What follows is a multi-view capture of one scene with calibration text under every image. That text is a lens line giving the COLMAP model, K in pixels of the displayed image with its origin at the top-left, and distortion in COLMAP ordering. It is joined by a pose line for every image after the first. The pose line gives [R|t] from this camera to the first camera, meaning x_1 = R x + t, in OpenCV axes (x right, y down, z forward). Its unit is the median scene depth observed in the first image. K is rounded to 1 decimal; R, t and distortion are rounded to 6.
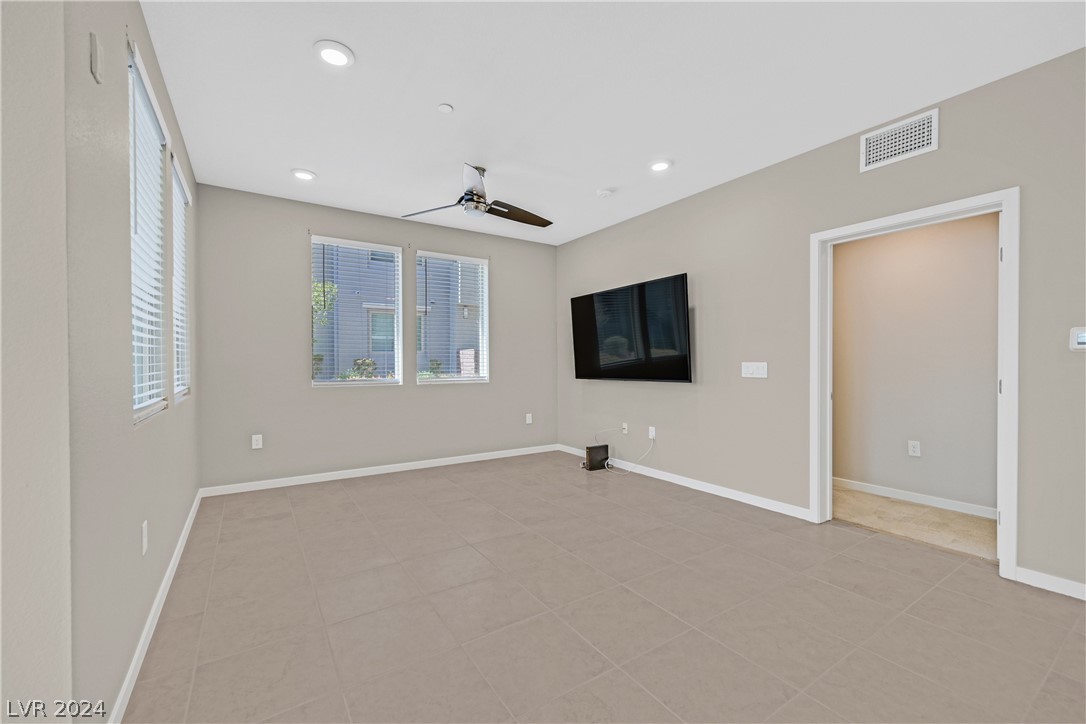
lens RADIAL K [[444.2, 0, 538.8], [0, 444.2, 366.3], [0, 0, 1]] dist [-0.000084, -0.000009]
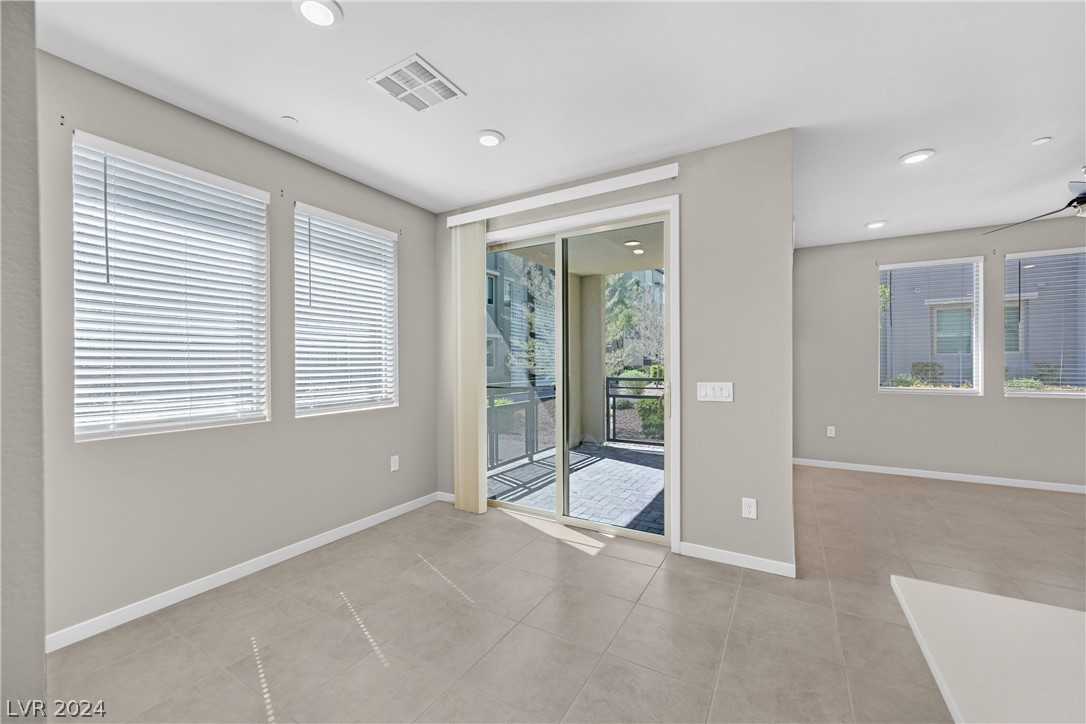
lens RADIAL K [[425.2, 0, 538.1], [0, 425.2, 366.8], [0, 0, 1]] dist [-0.000737, 0.000200]
pose [[0.445271, 0.006419, -0.895373, 0.092957], [-0.006328, 0.999972, 0.004022, -0.019771], [0.895373, 0.003875, 0.445299, -0.290609]]
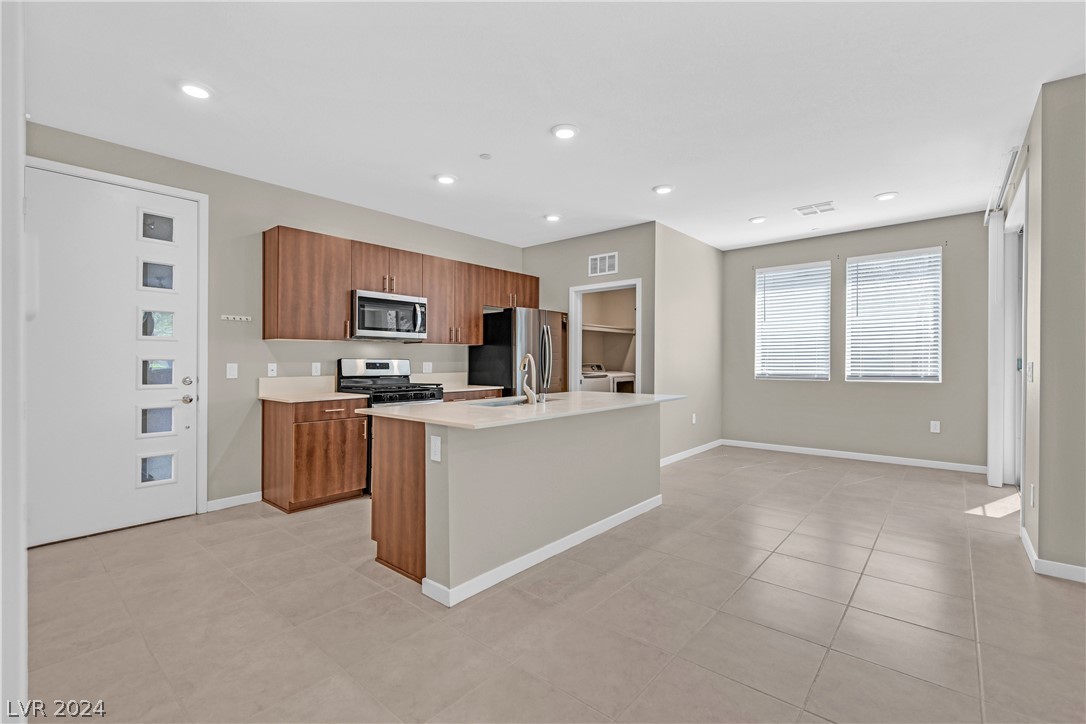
lens RADIAL K [[476.5, 0, 537.7], [0, 476.5, 360.5], [0, 0, 1]] dist [-0.001314, -0.000430]
pose [[-0.961697, 0.002952, -0.274097, 0.460957], [-0.000446, 0.999924, 0.012331, -0.008372], [0.274113, 0.011981, -0.961623, 0.585584]]
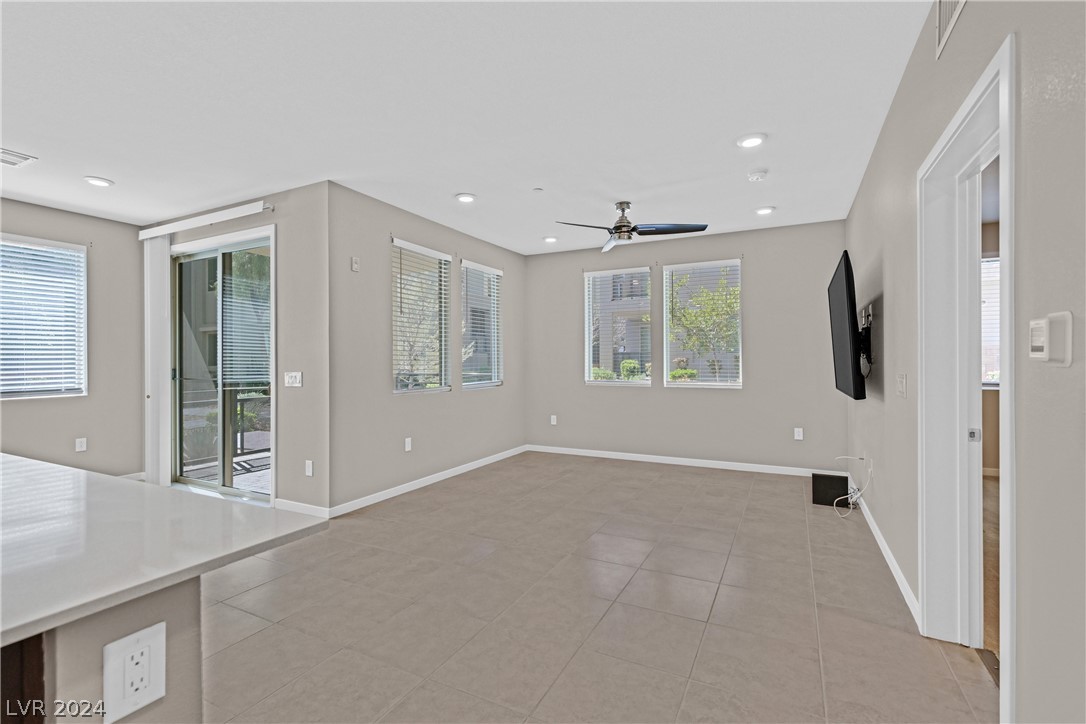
lens RADIAL K [[492.7, 0, 543.0], [0, 492.7, 362.0], [0, 0, 1]] dist [0.000035, -0.000036]
pose [[0.495034, 0.000243, -0.868874, 0.636258], [-0.005426, 0.999981, -0.002811, -0.015536], [0.868857, 0.006106, 0.495026, 0.128658]]
